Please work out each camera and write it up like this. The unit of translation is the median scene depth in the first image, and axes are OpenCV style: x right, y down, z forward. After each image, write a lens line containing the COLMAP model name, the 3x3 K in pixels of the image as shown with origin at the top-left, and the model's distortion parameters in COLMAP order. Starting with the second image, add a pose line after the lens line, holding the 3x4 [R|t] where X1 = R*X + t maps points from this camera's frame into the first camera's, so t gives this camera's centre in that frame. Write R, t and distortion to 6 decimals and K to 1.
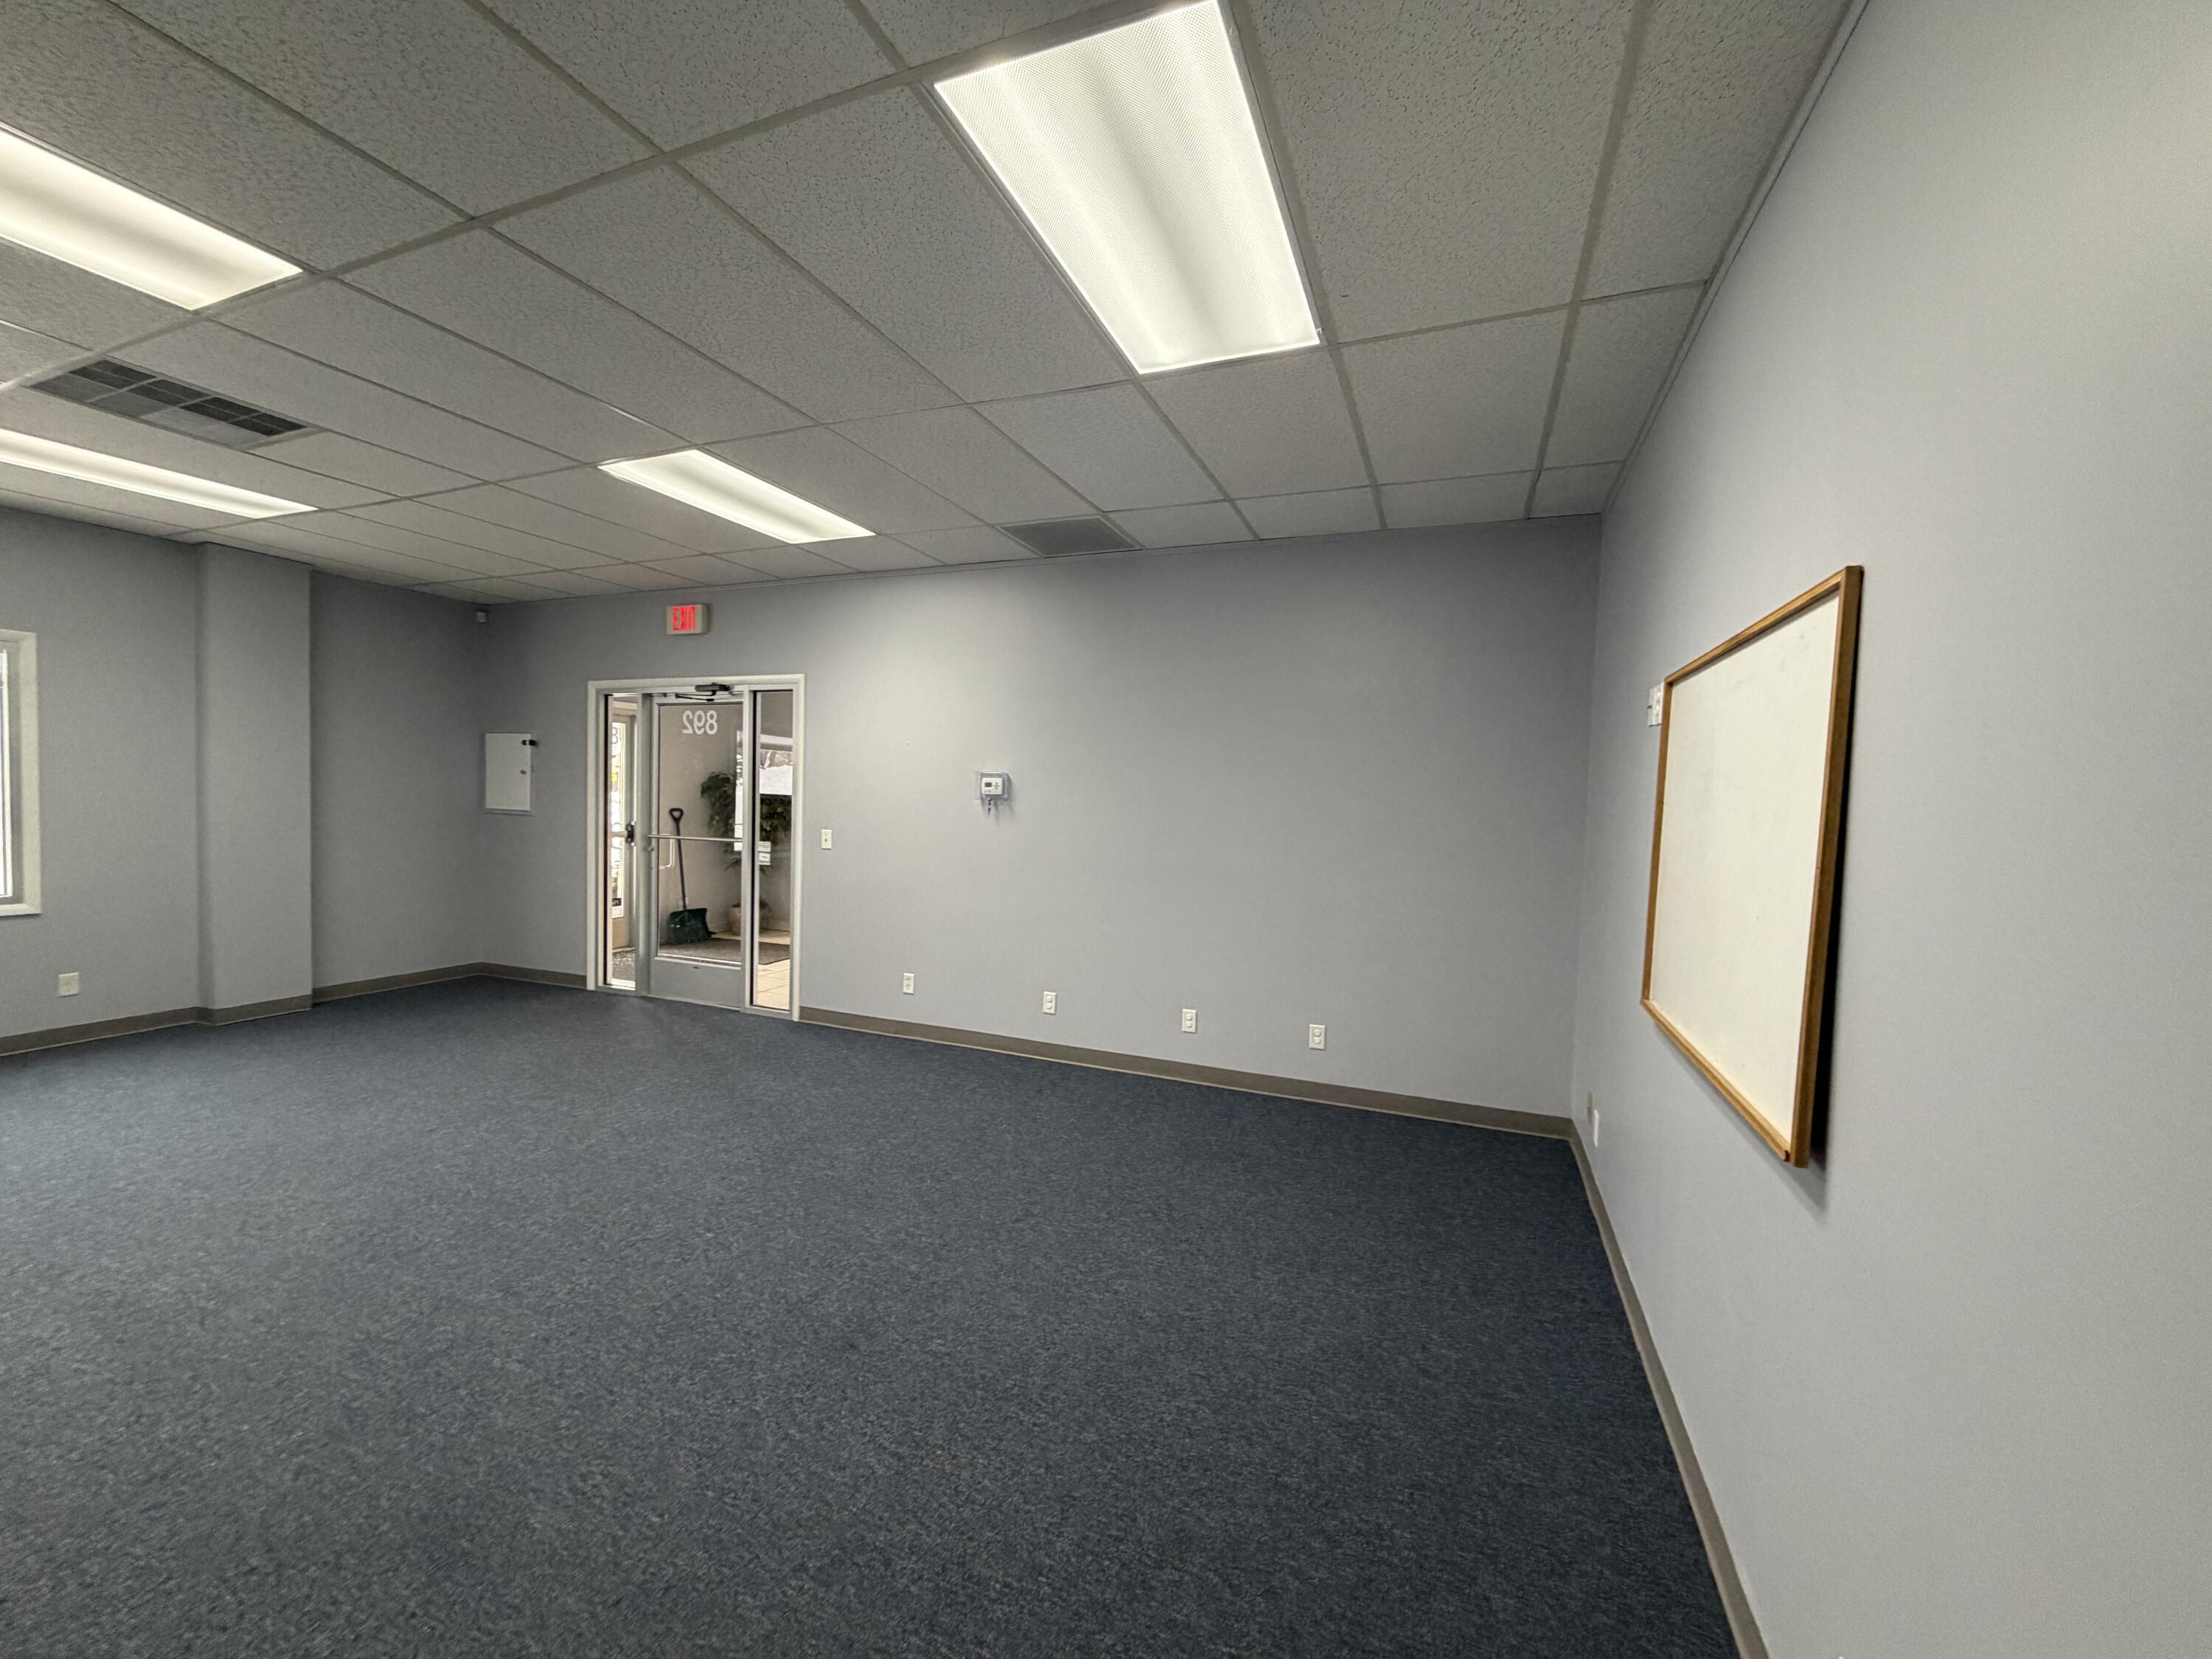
lens RADIAL K [[880.2, 0, 1103.3], [0, 880.2, 835.0], [0, 0, 1]] dist [0.000163, 0.000246]
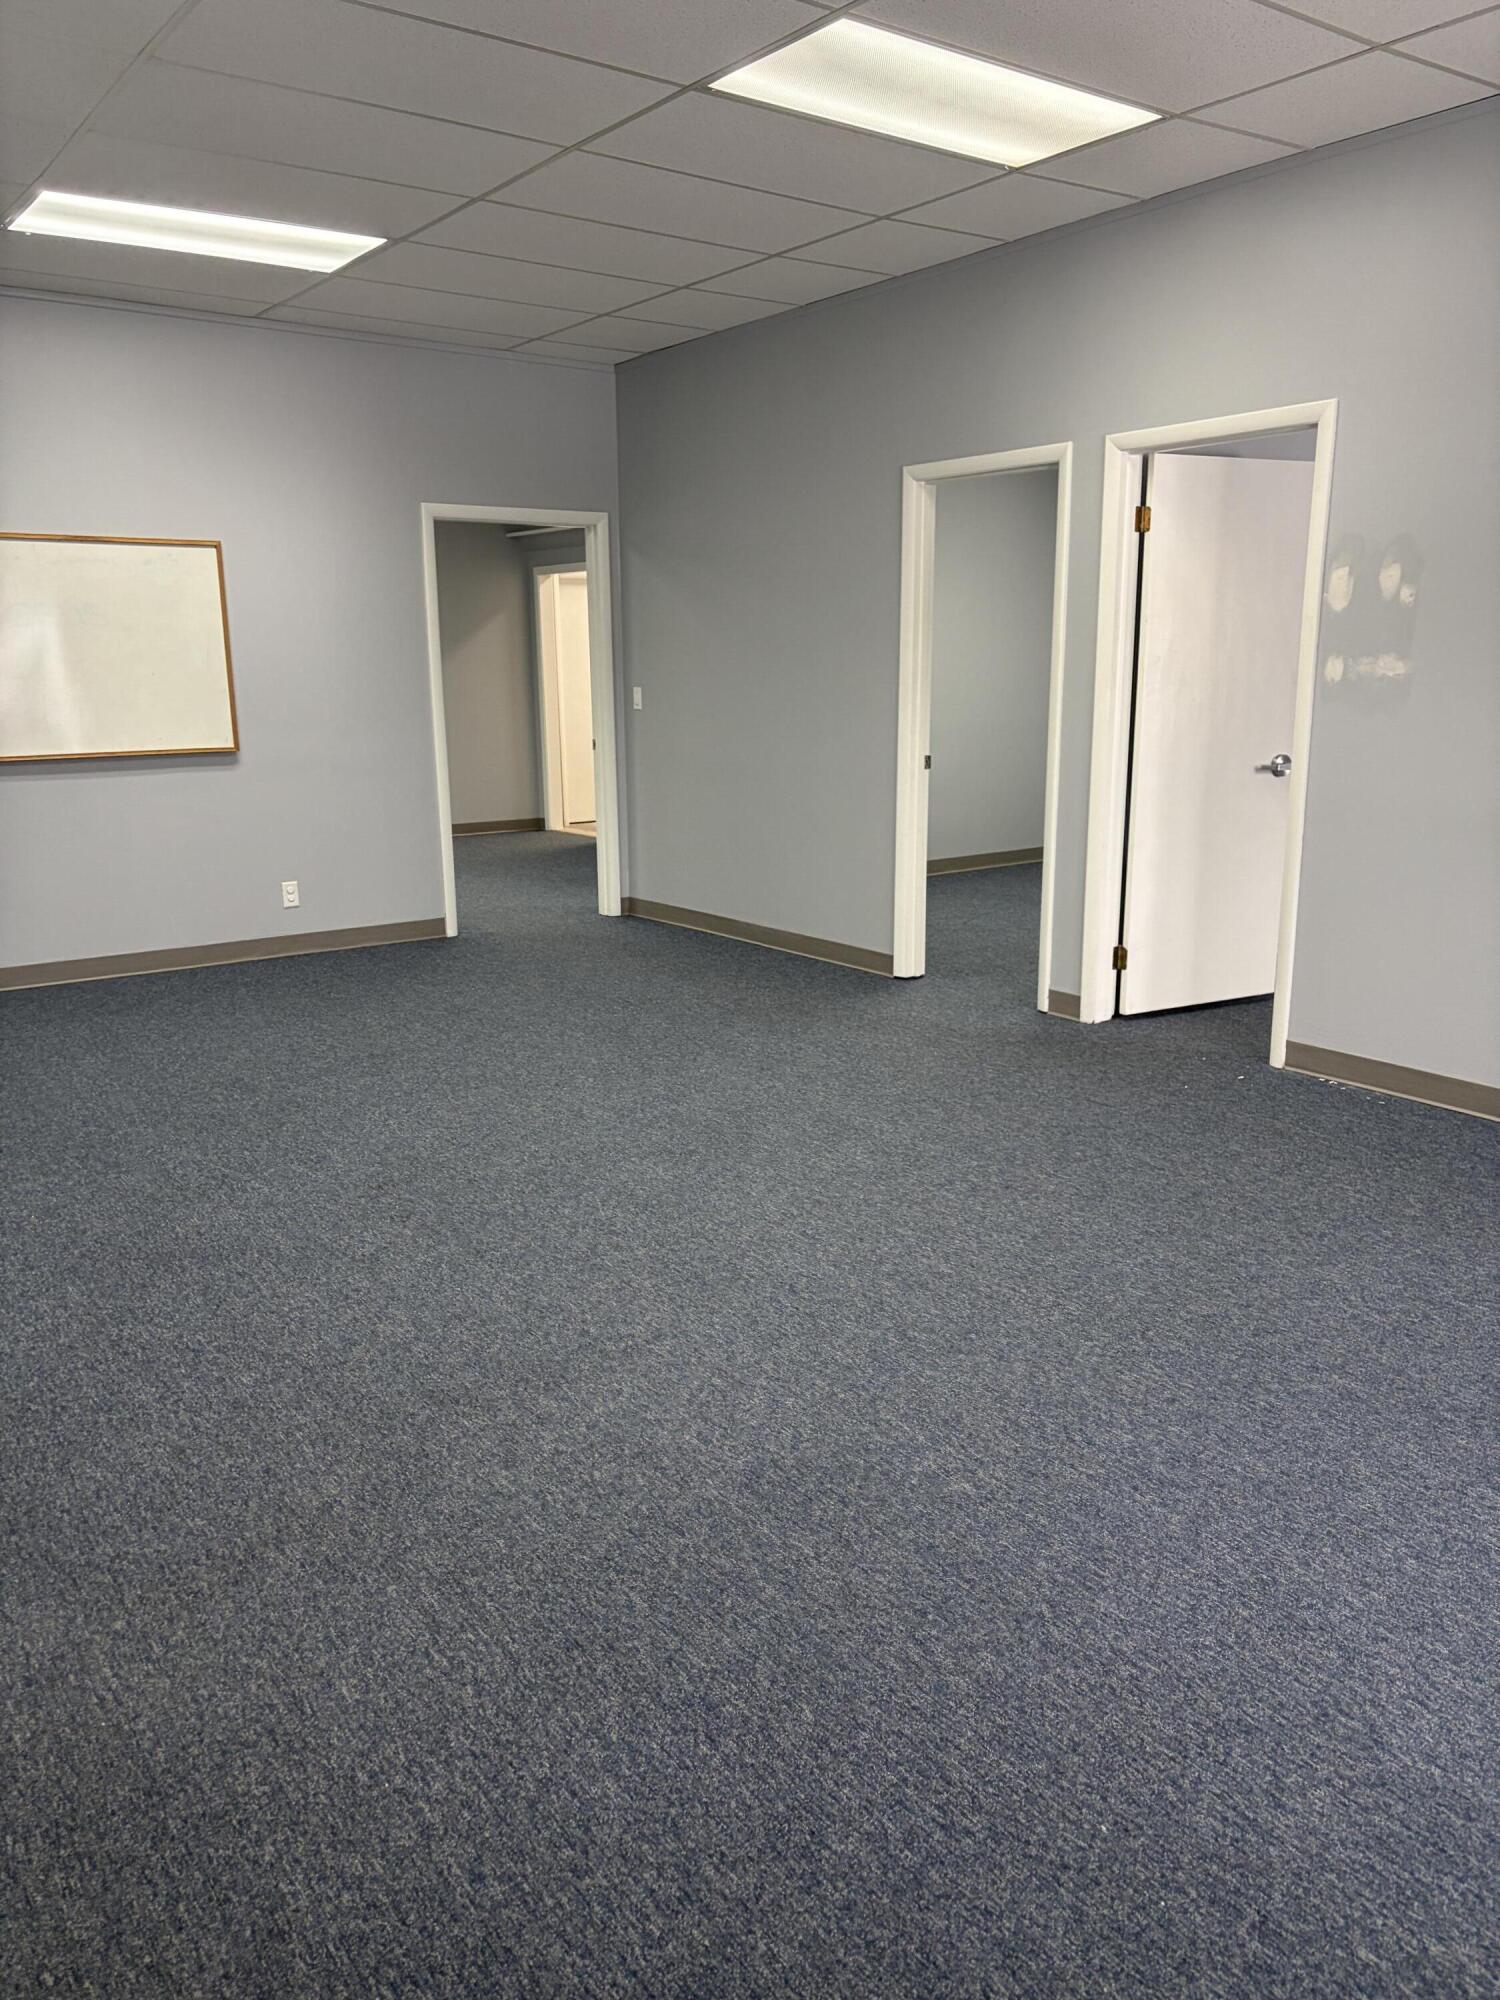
lens RADIAL K [[1534.6, 0, 747.2], [0, 1534.6, 1006.3], [0, 0, 1]] dist [0.003063, 0.000180]
pose [[-0.853856, -0.140699, 0.501132, -1.114542], [0.005463, 0.960298, 0.278923, -0.073979], [-0.520480, 0.240898, -0.819188, 1.505906]]
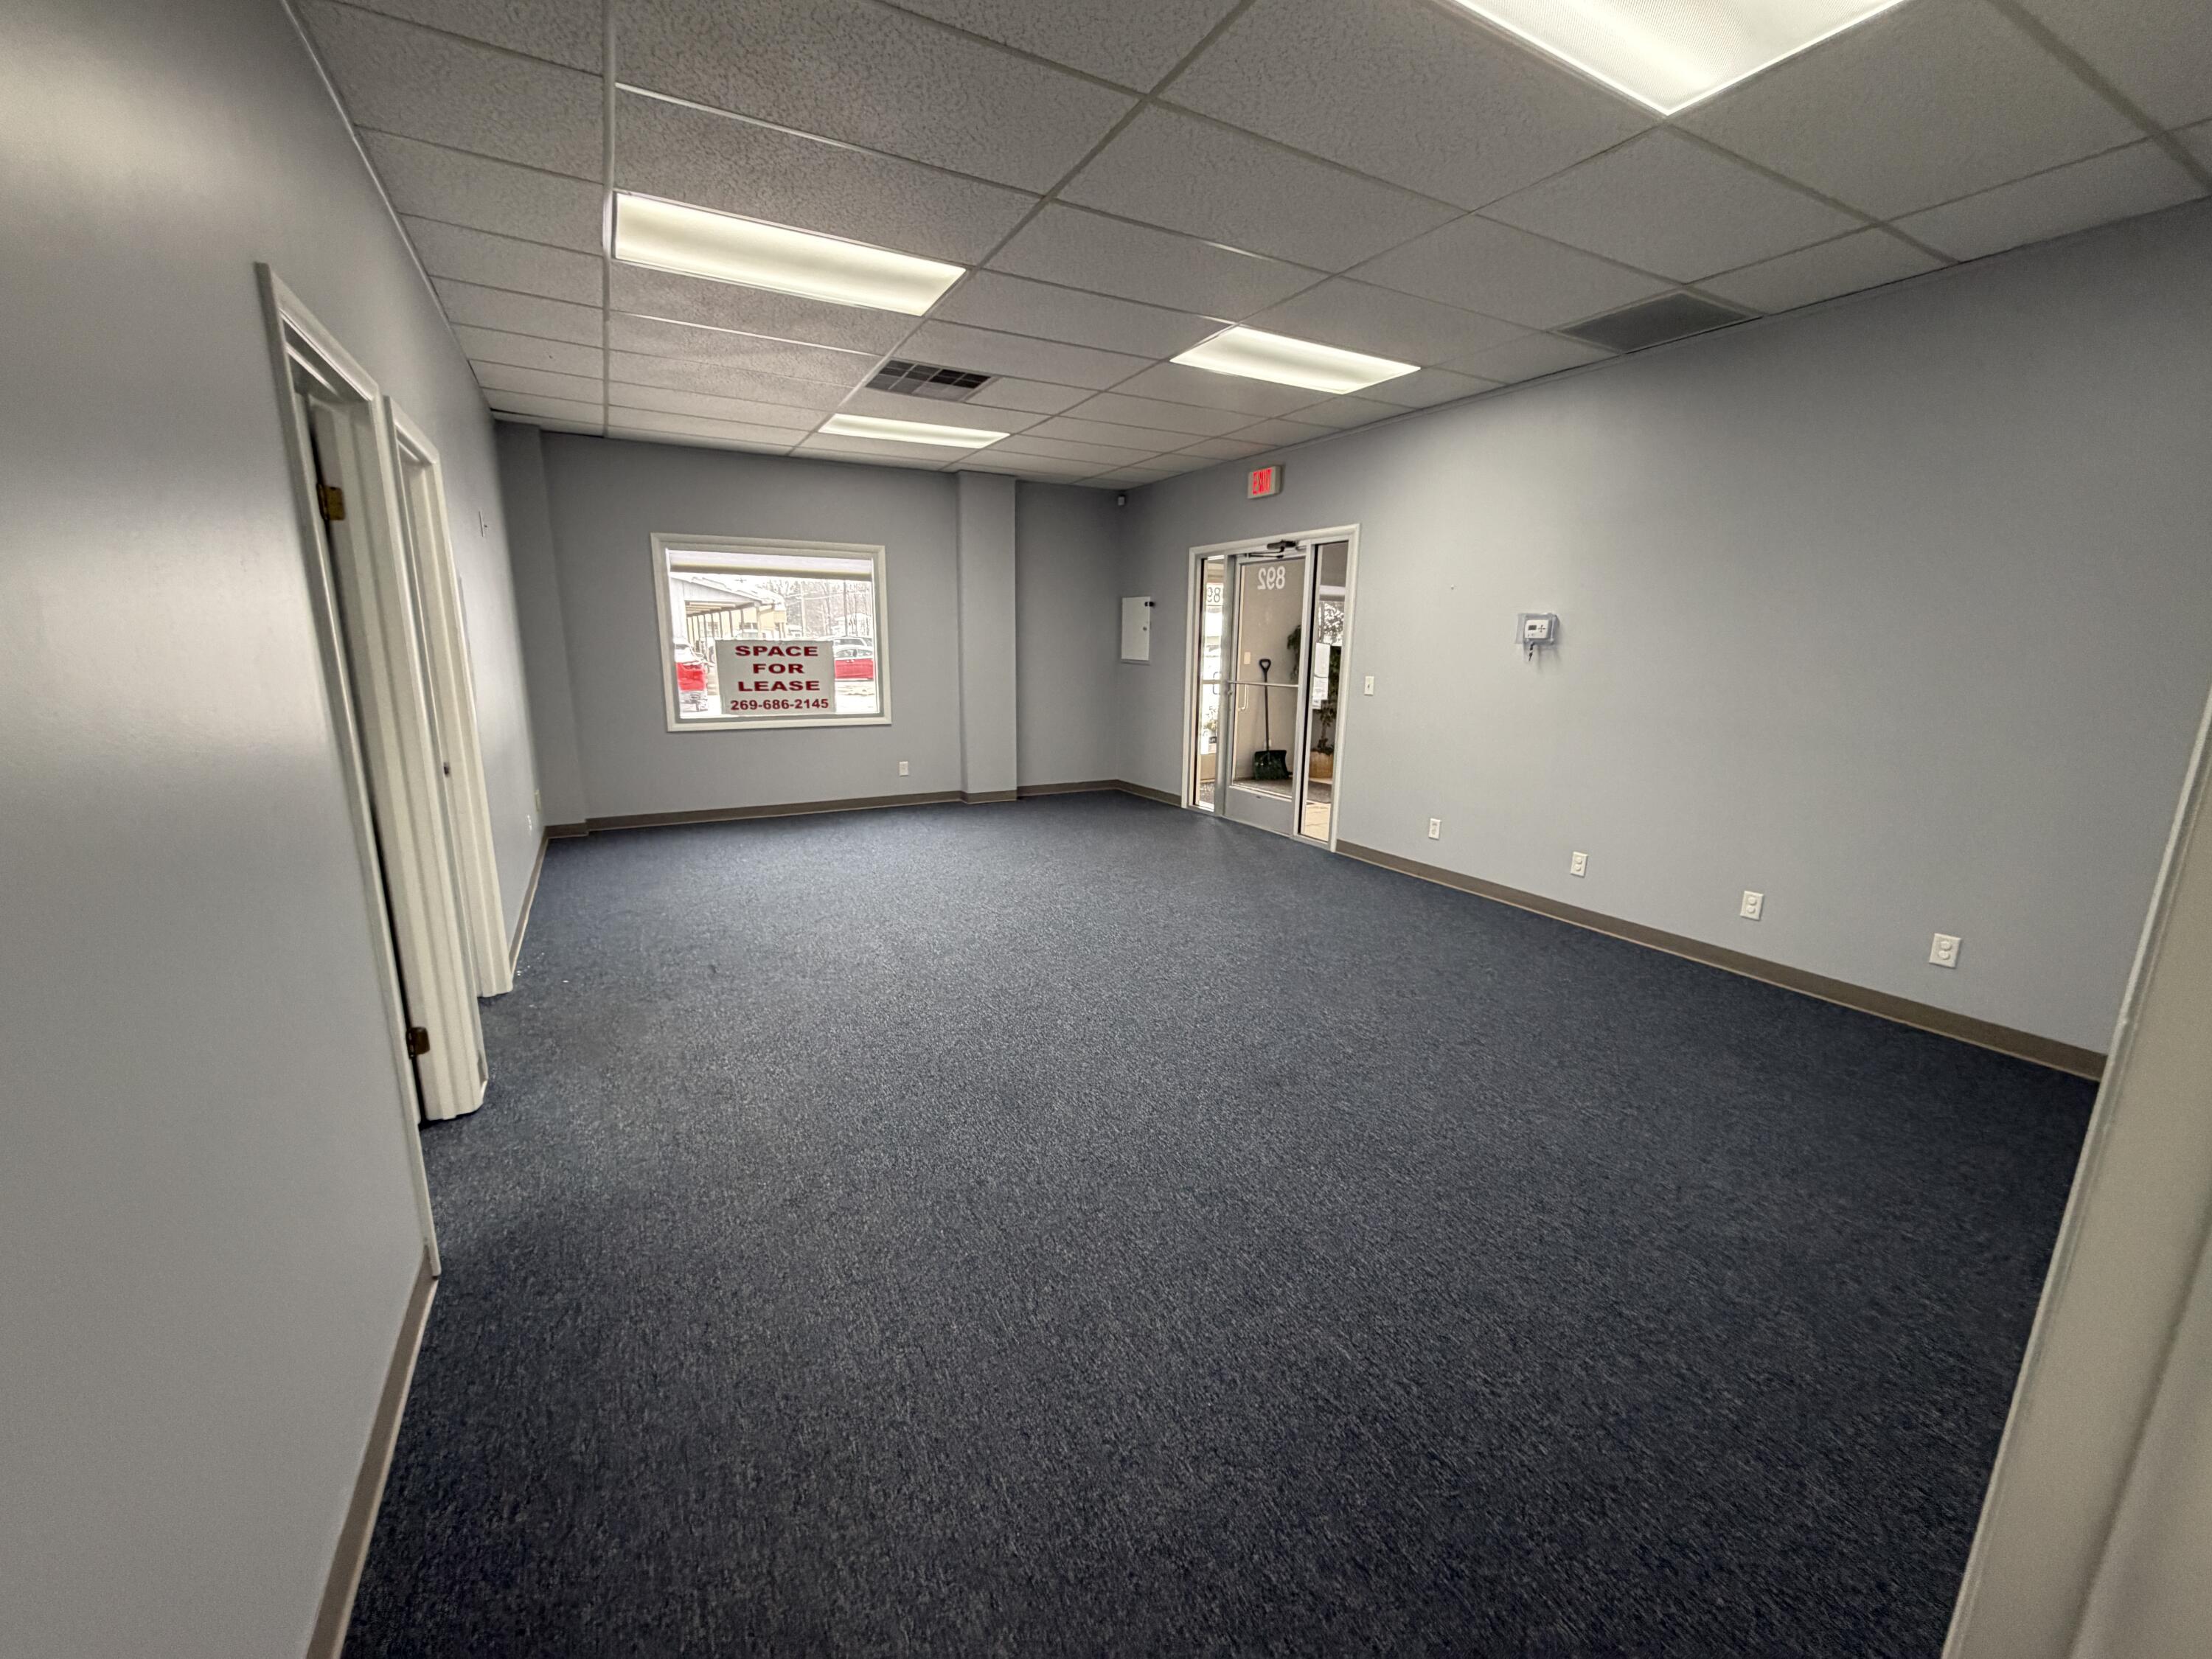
lens RADIAL K [[880.2, 0, 1103.6], [0, 880.2, 836.7], [0, 0, 1]] dist [0.000163, 0.000246]
pose [[0.781124, 0.117480, -0.613224, 0.147302], [-0.016081, 0.985599, 0.168334, 0.015353], [0.624169, -0.121629, 0.771764, -0.047284]]
